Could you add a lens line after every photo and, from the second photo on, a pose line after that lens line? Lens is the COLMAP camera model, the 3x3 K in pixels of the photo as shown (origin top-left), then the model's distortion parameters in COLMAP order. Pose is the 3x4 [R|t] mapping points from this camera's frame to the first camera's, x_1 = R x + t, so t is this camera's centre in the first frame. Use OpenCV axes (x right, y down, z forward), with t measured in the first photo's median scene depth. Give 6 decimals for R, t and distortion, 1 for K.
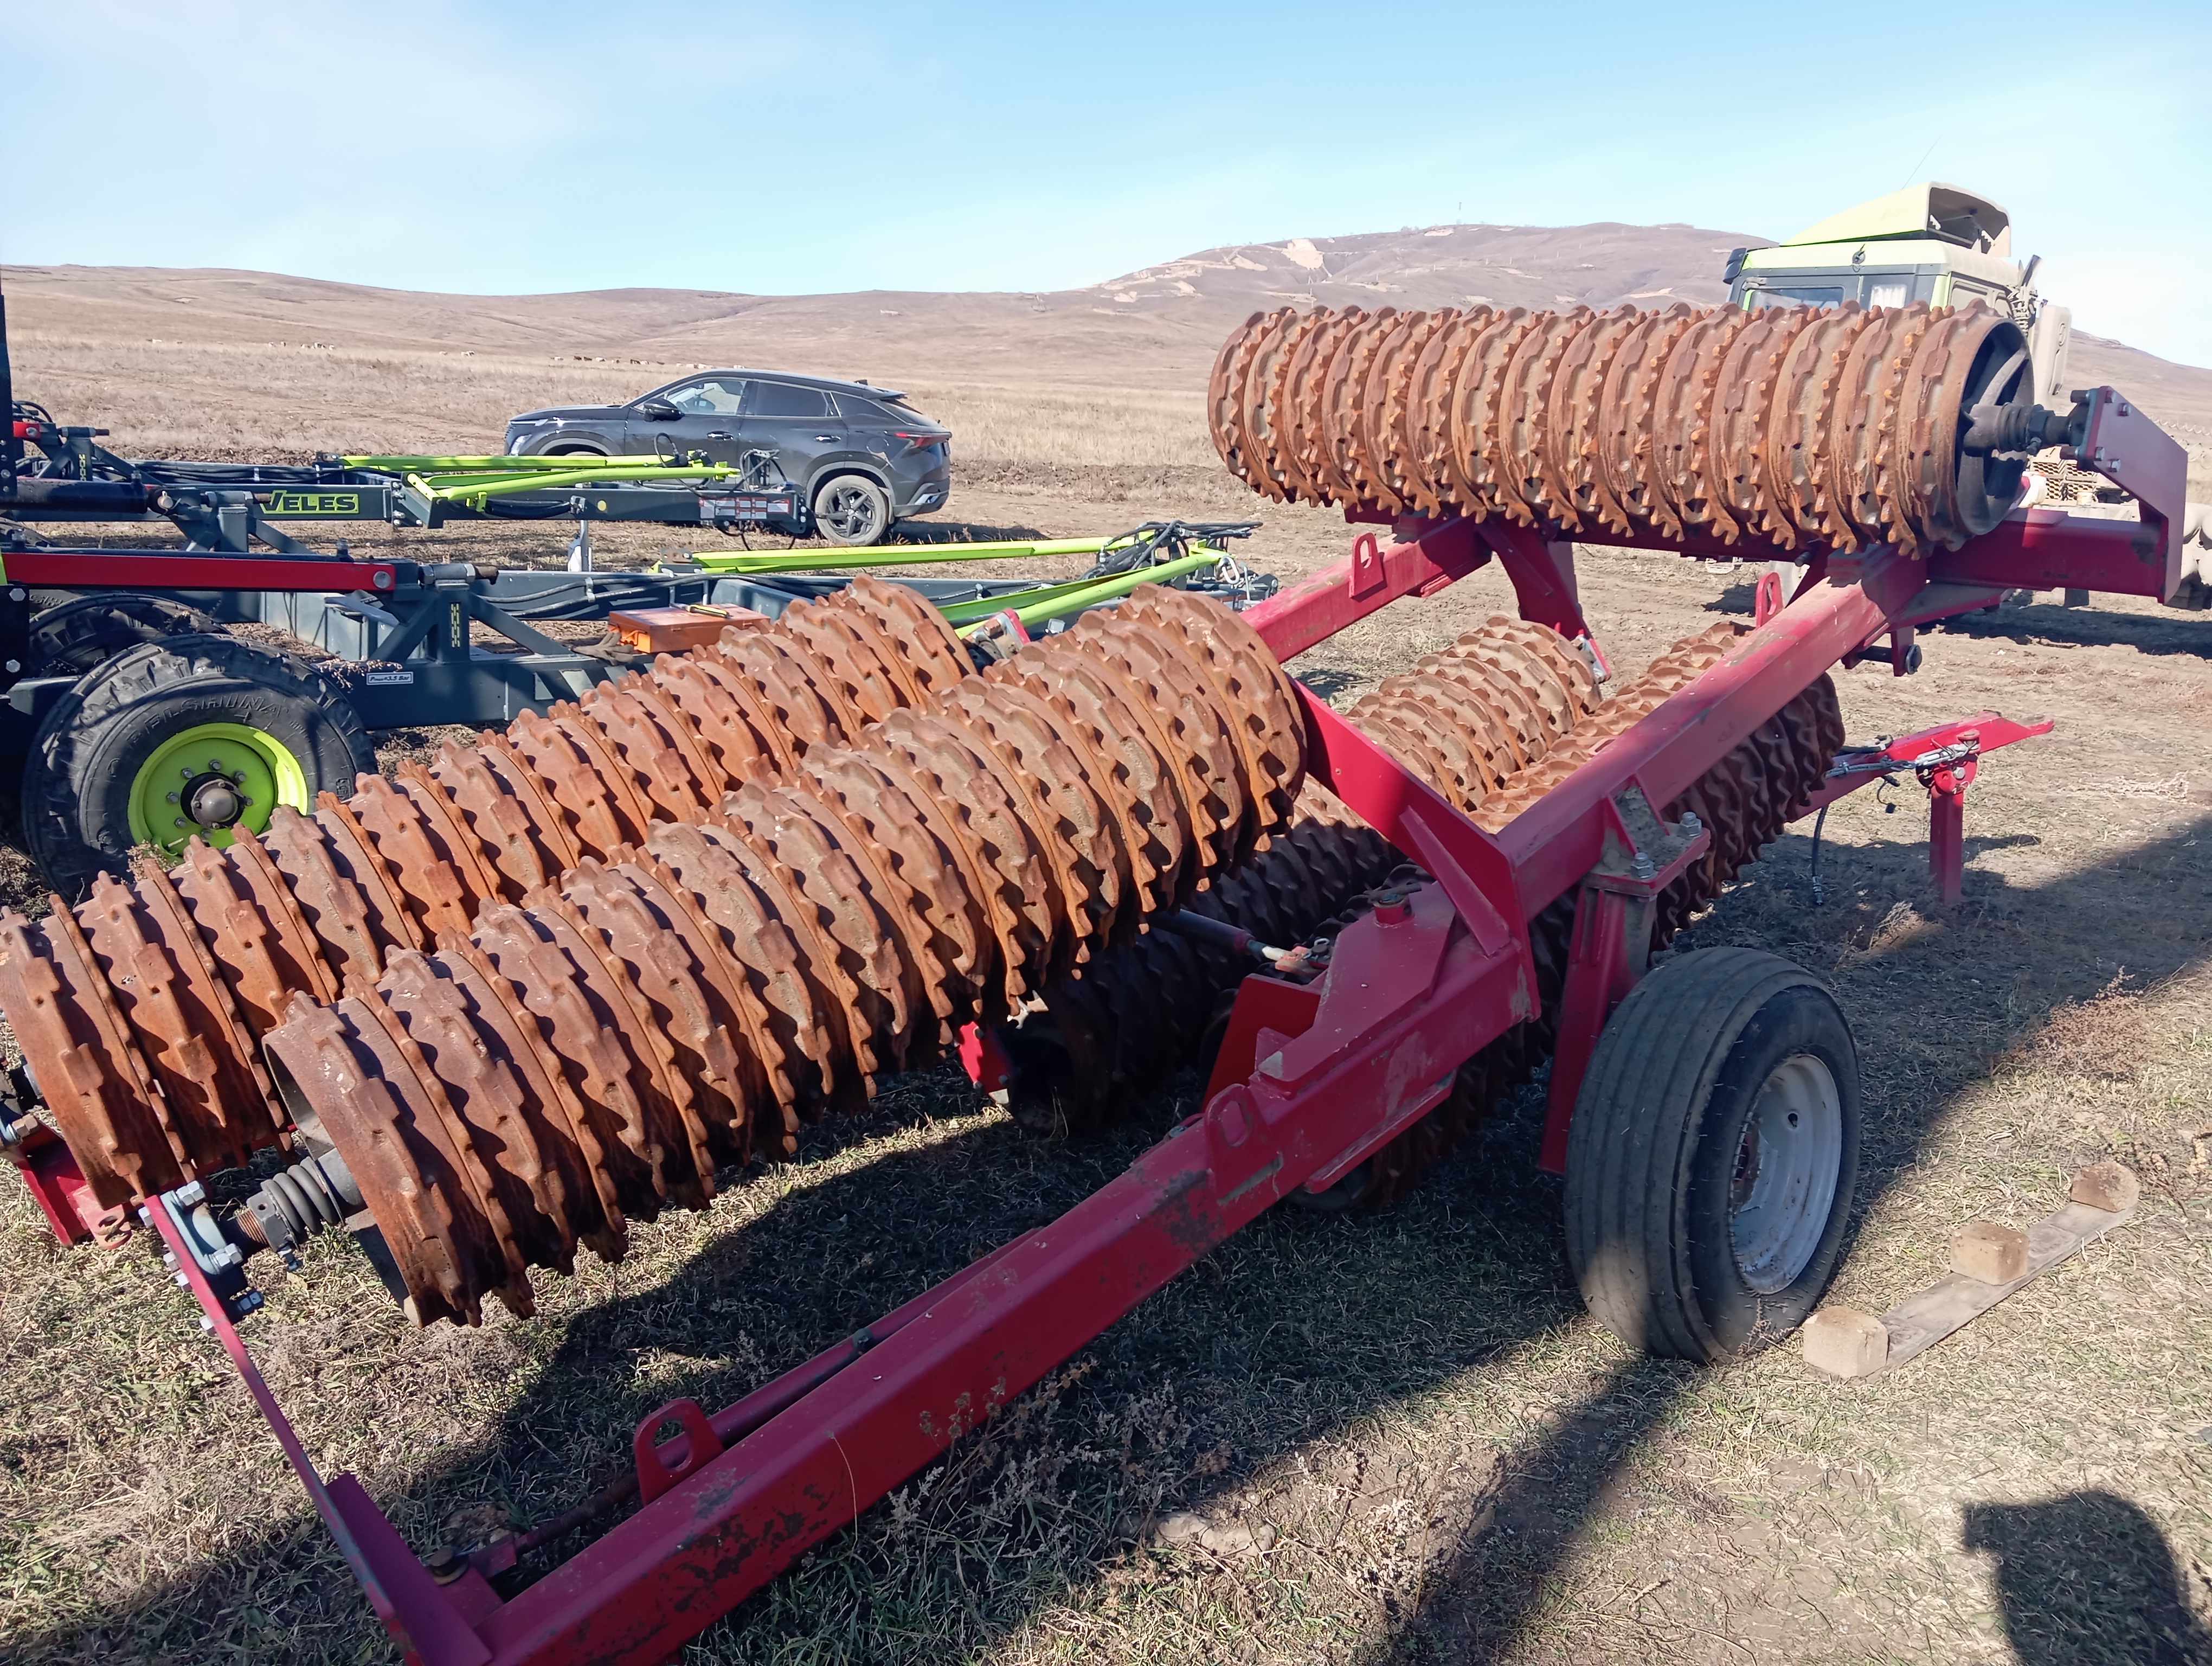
lens RADIAL K [[1812.7, 0, 1106.0], [0, 1812.7, 833.0], [0, 0, 1]] dist [0.101599, -0.193441]
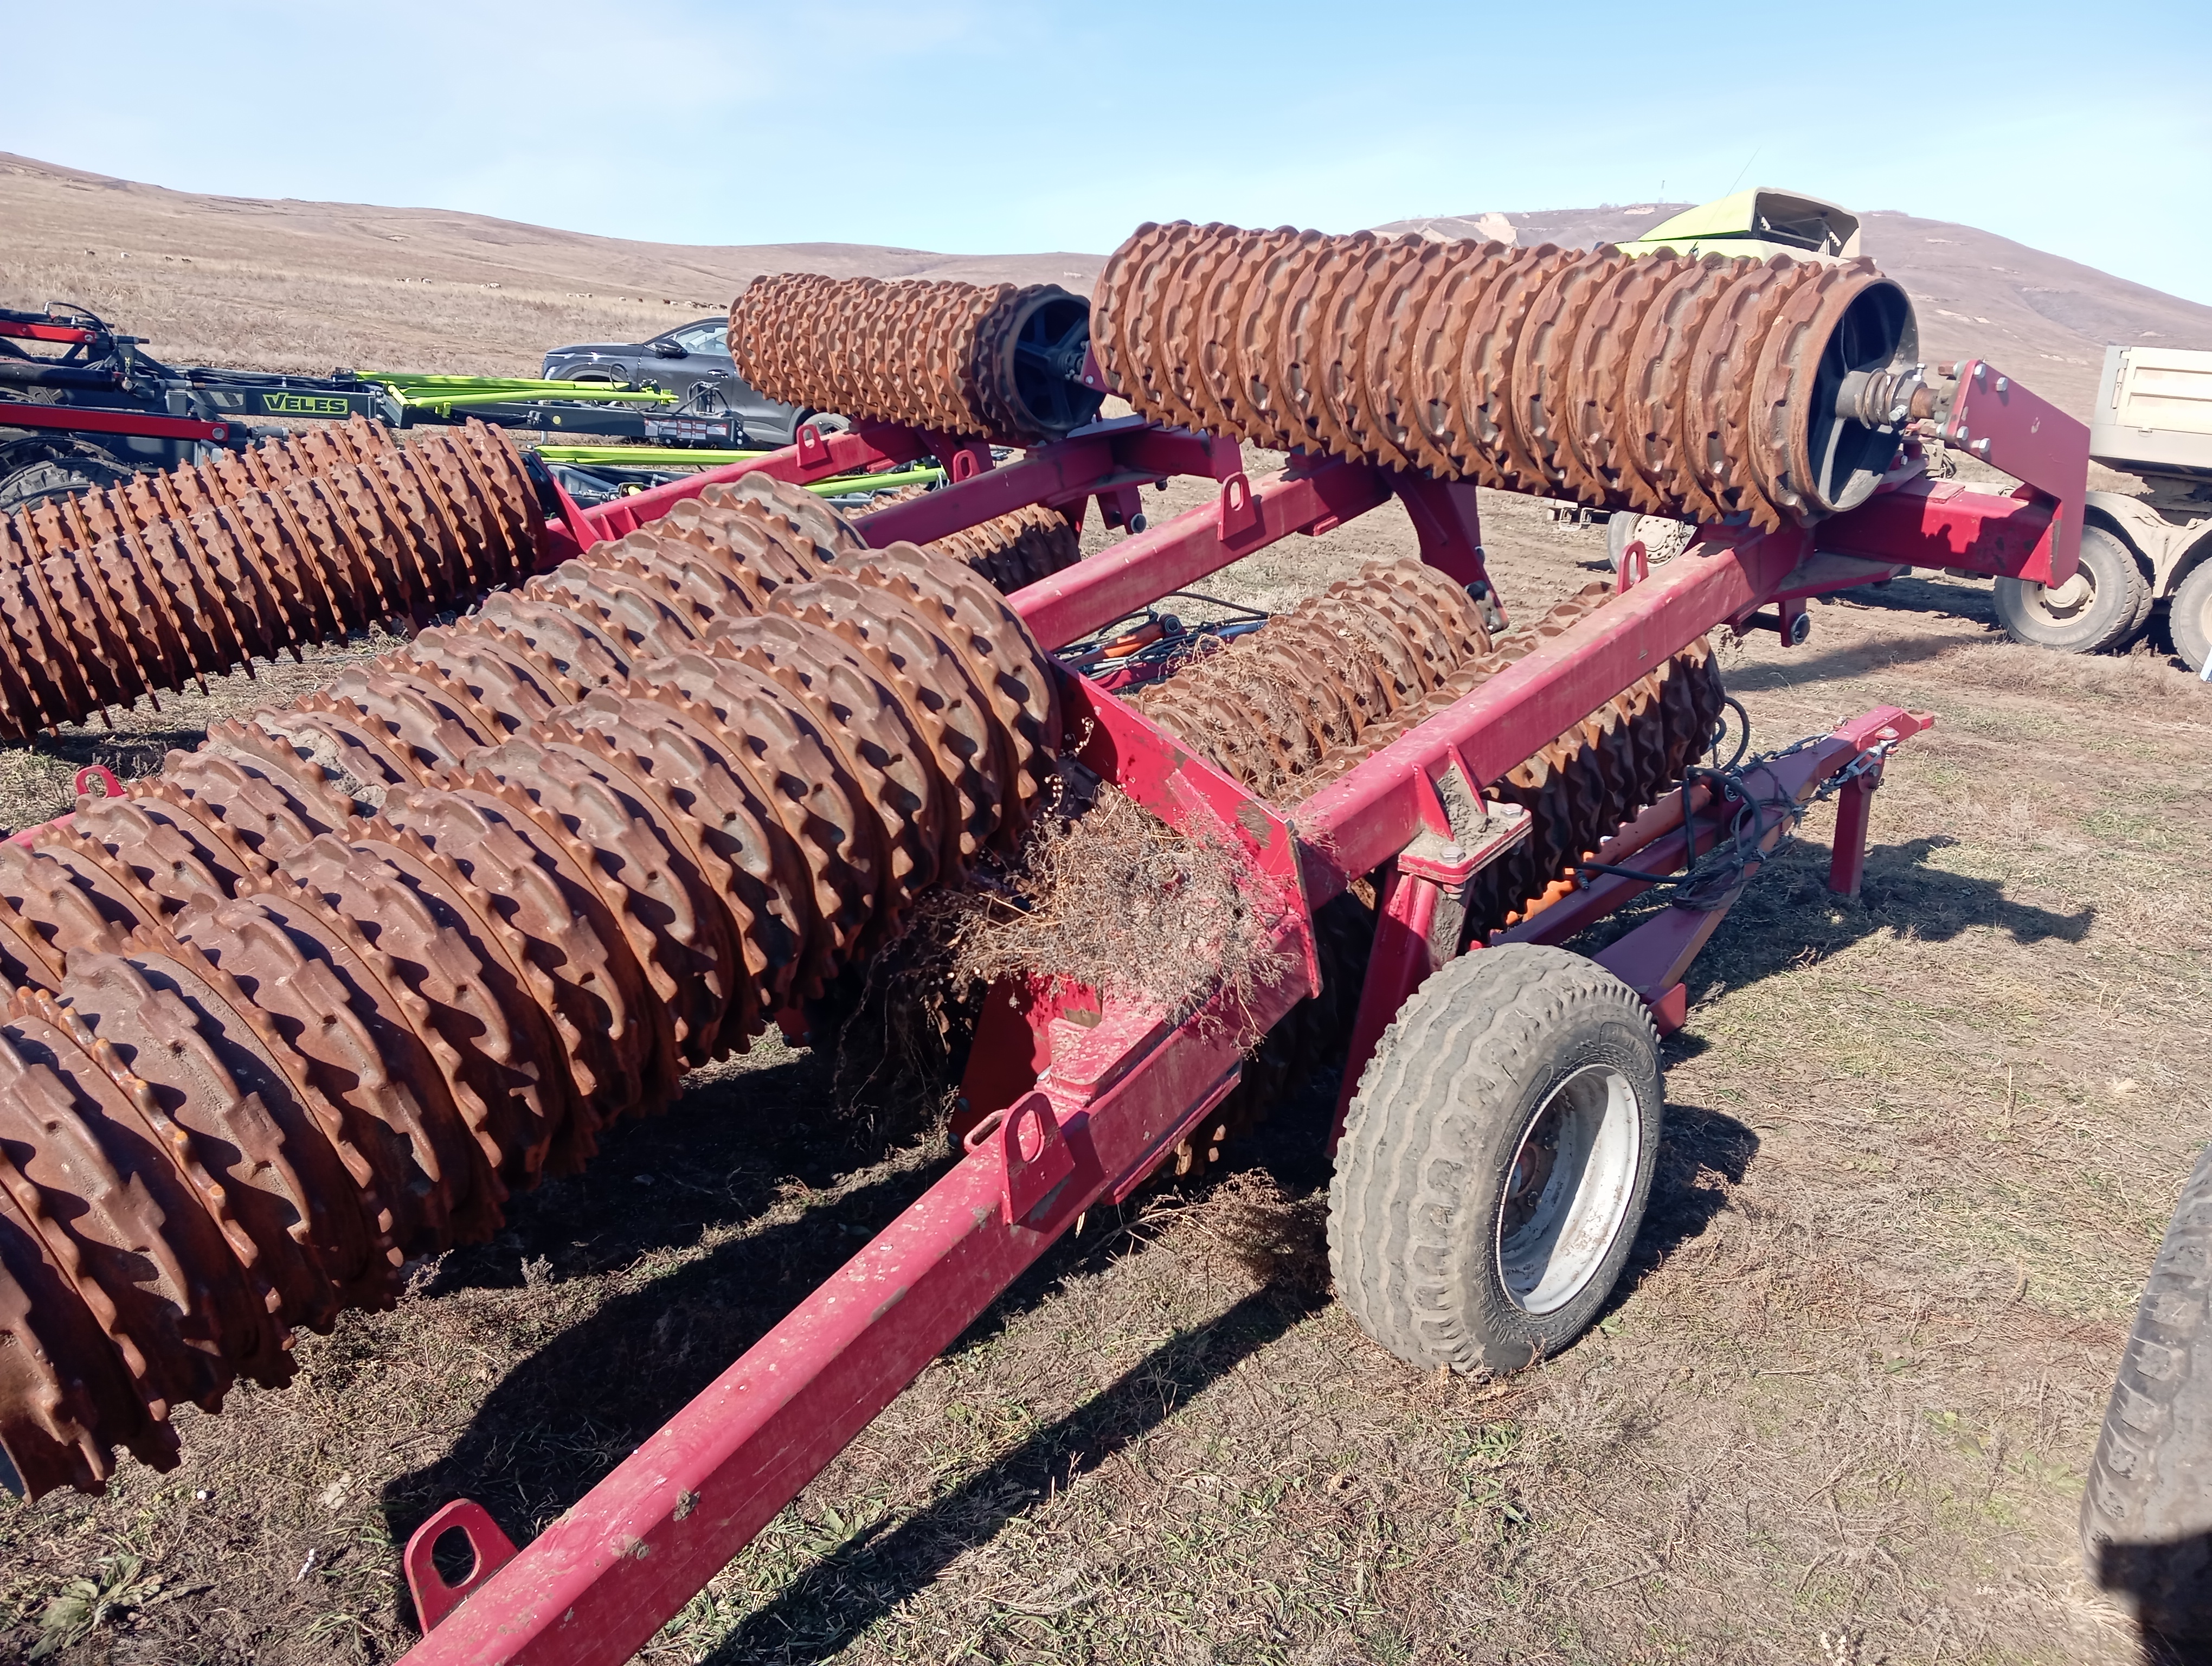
lens RADIAL K [[1812.7, 0, 1106.0], [0, 1812.7, 833.0], [0, 0, 1]] dist [0.101599, -0.193441]
pose [[0.994420, 0.061323, -0.085841, 0.199710], [-0.059868, 0.998017, 0.019416, 0.048461], [0.086862, -0.014169, 0.996120, -0.184406]]
